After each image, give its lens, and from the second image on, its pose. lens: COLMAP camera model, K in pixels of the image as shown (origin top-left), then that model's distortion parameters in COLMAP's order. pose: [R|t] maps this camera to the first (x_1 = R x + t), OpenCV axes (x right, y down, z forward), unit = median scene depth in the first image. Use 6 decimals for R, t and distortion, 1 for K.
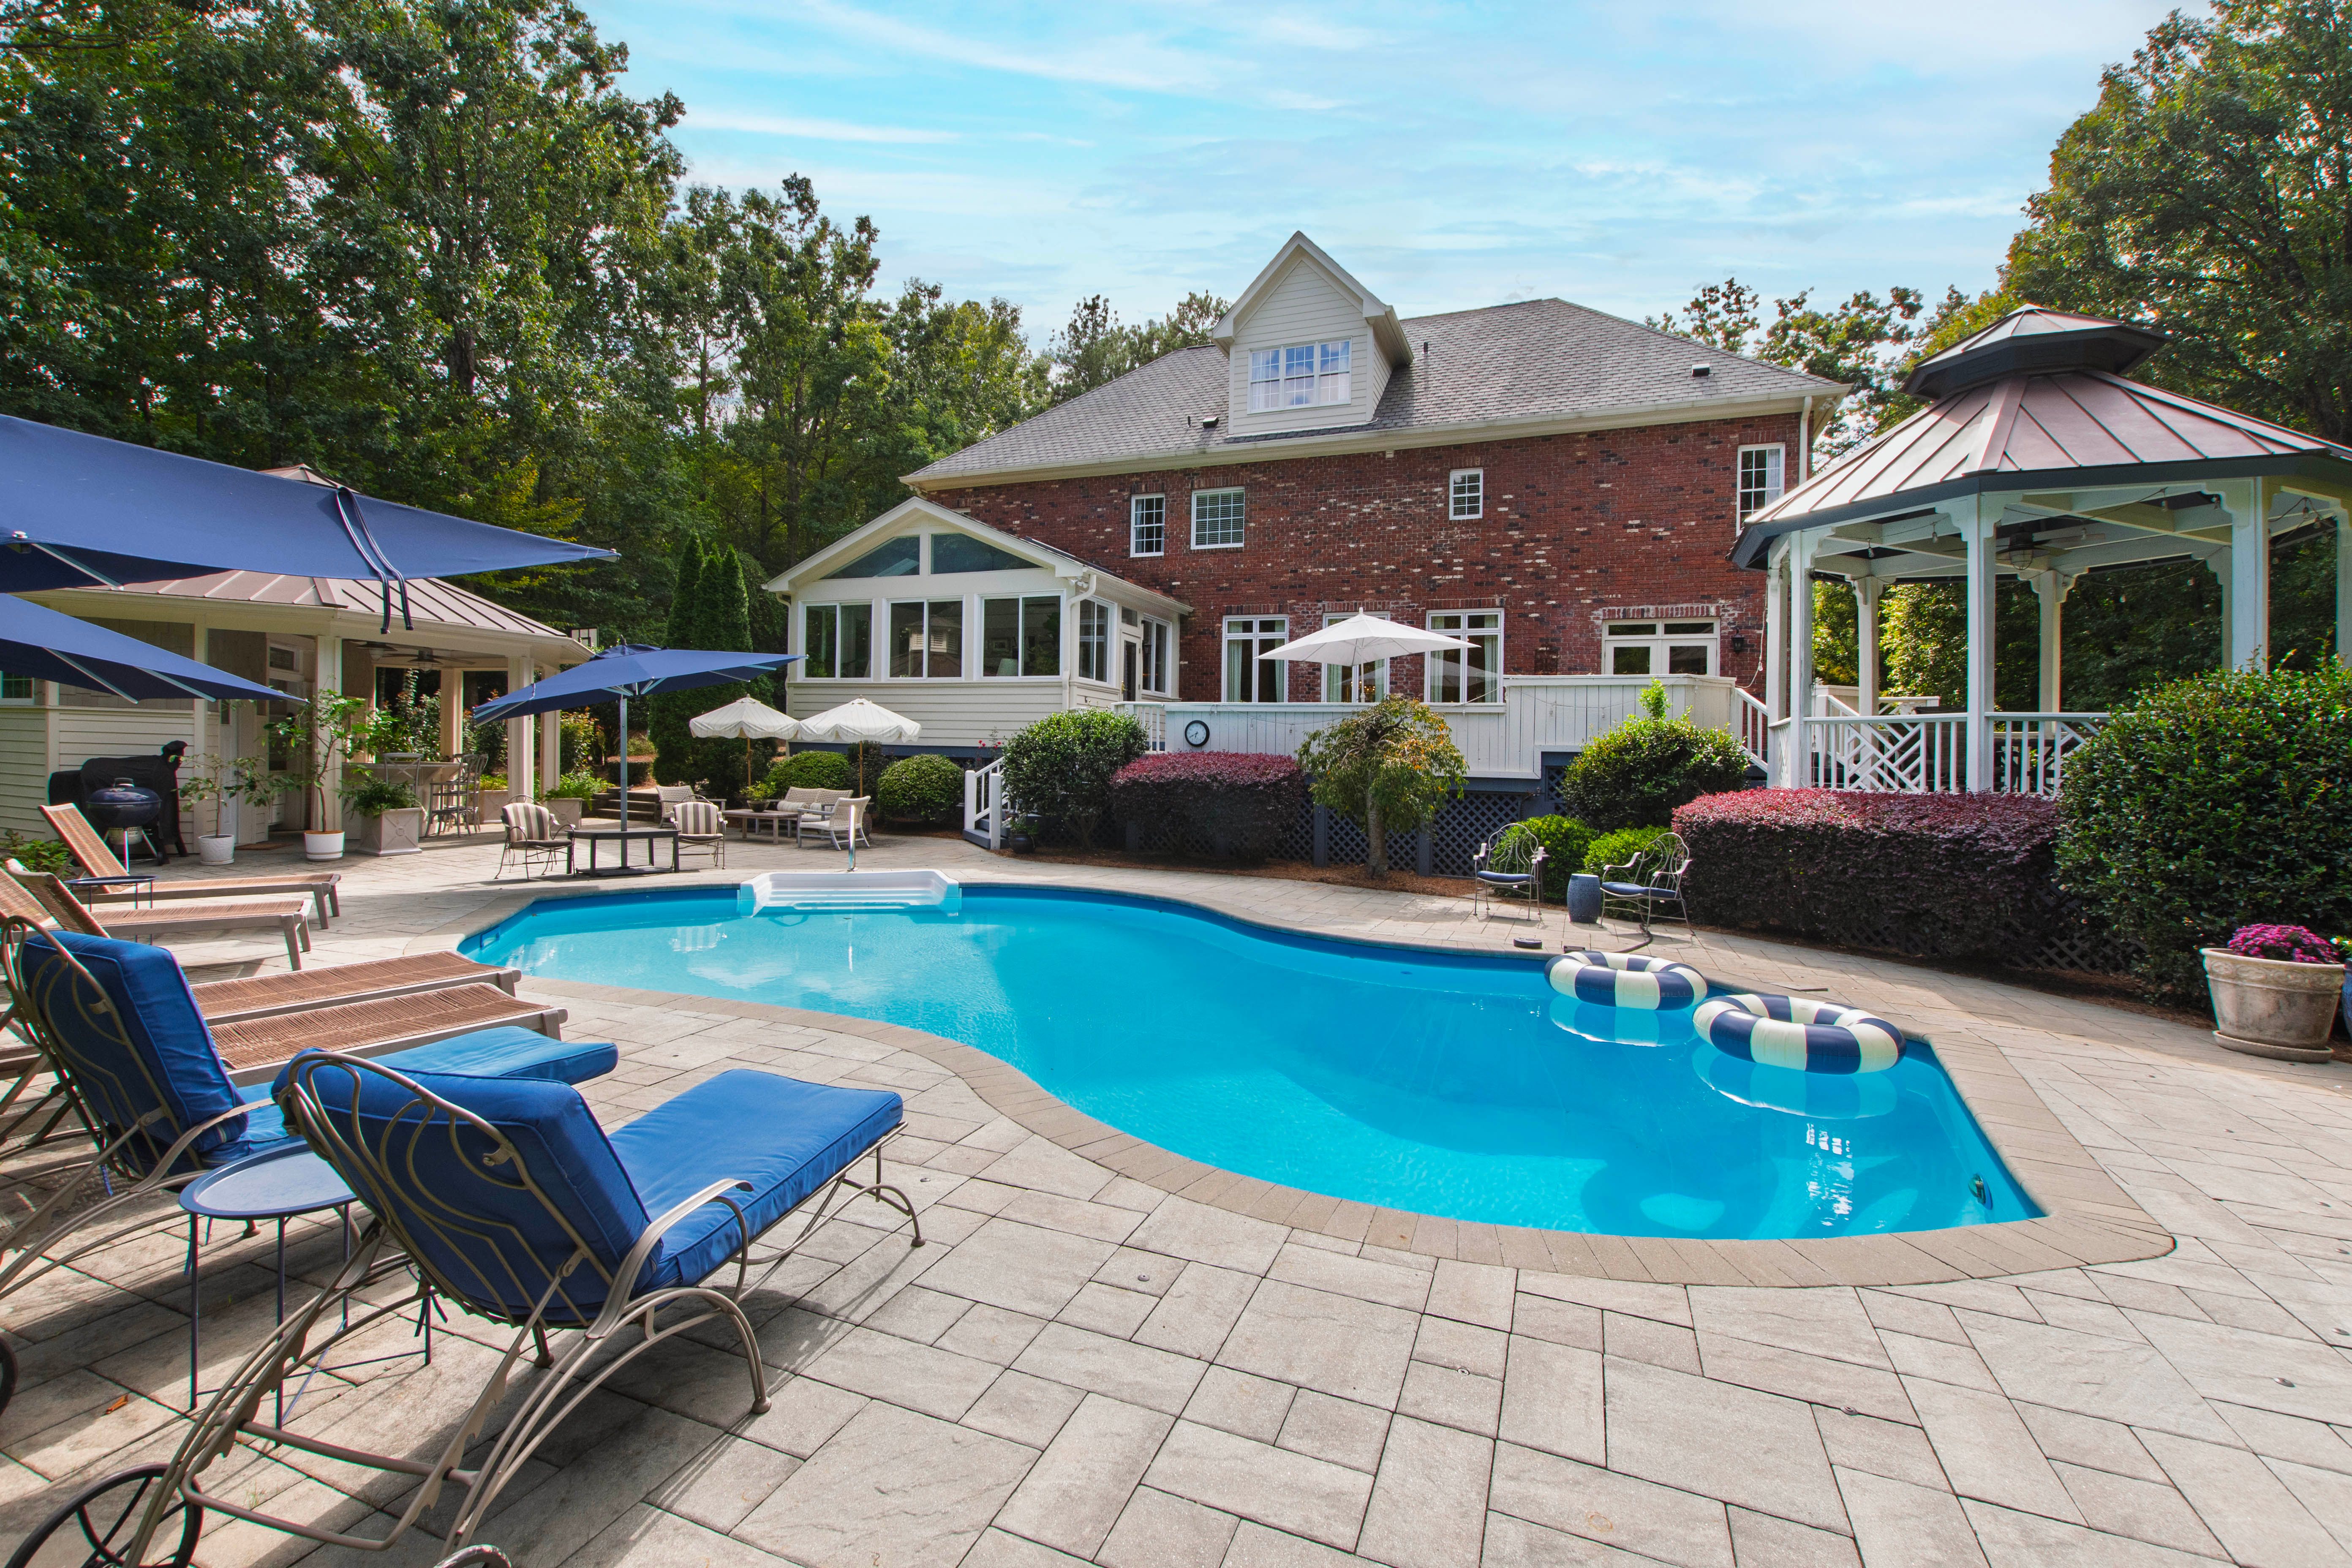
lens RADIAL K [[1016.7, 0, 1131.0], [0, 1016.7, 752.3], [0, 0, 1]] dist [0.000476, -0.000064]
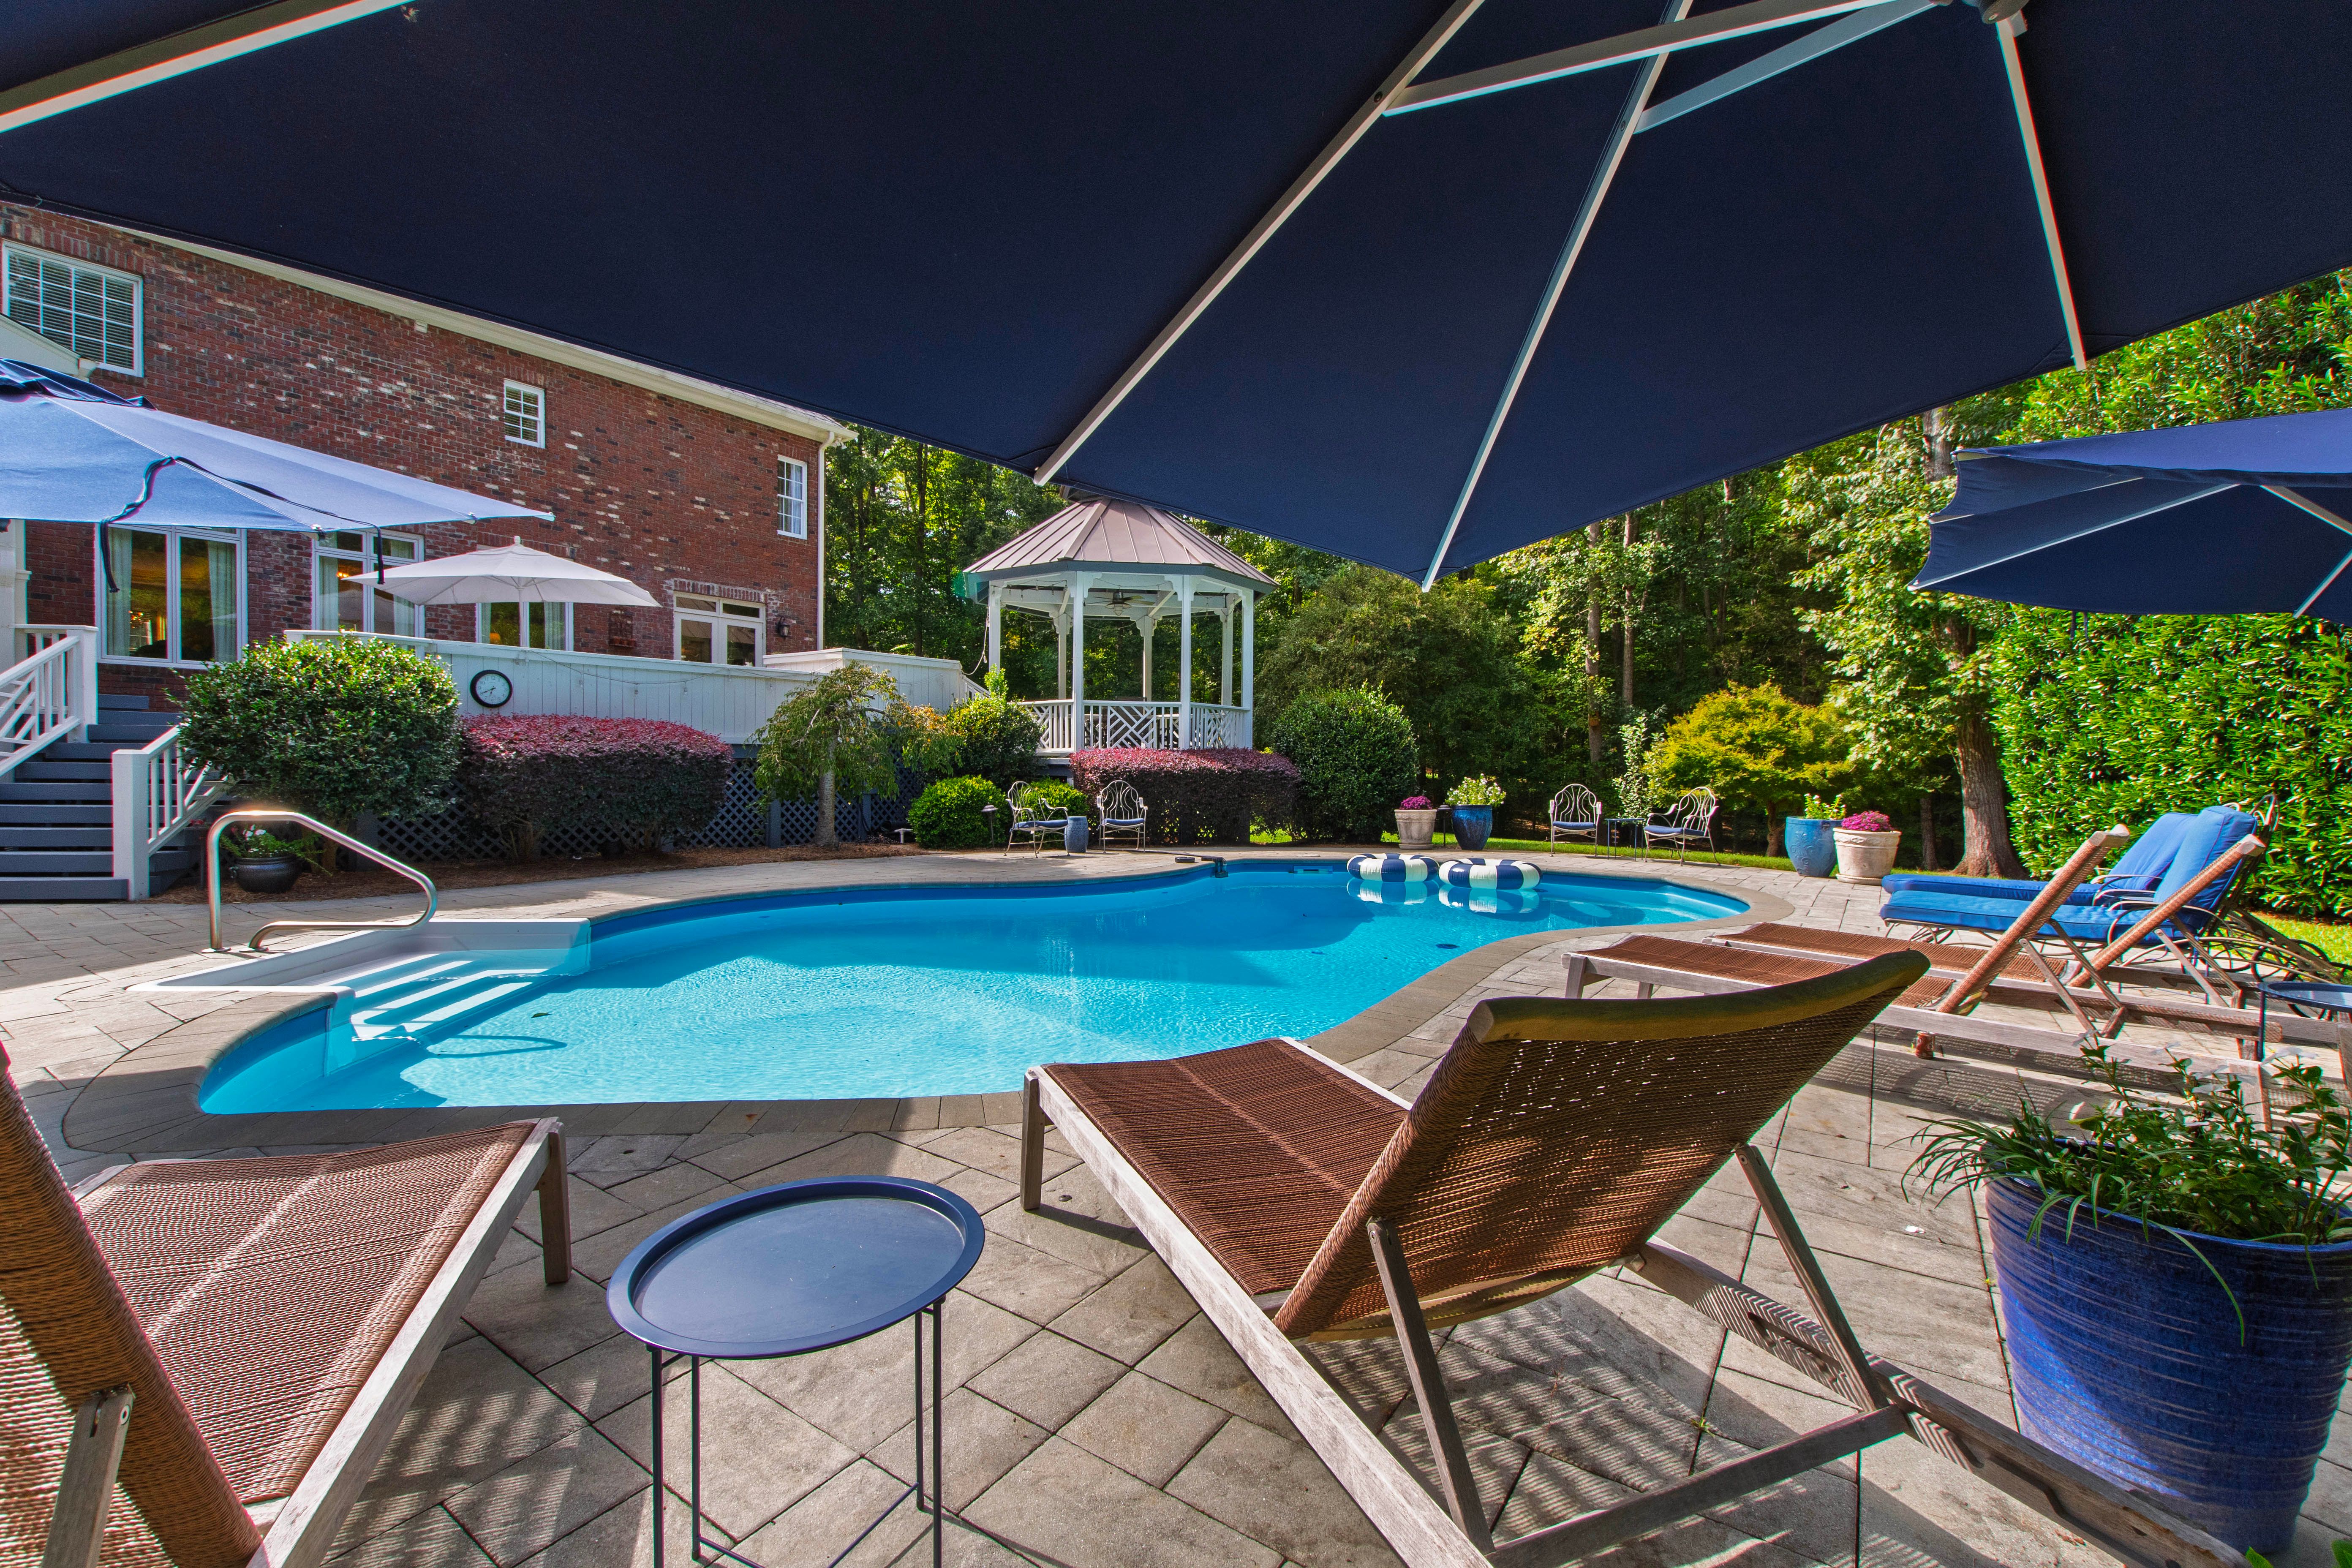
lens RADIAL K [[1011.2, 0, 1160.5], [0, 1011.2, 778.7], [0, 0, 1]] dist [-0.001271, -0.000504]
pose [[0.229919, -0.039499, 0.972408, -0.394301], [-0.007270, 0.999078, 0.042302, 0.008462], [-0.973183, -0.016795, 0.229420, 0.306422]]
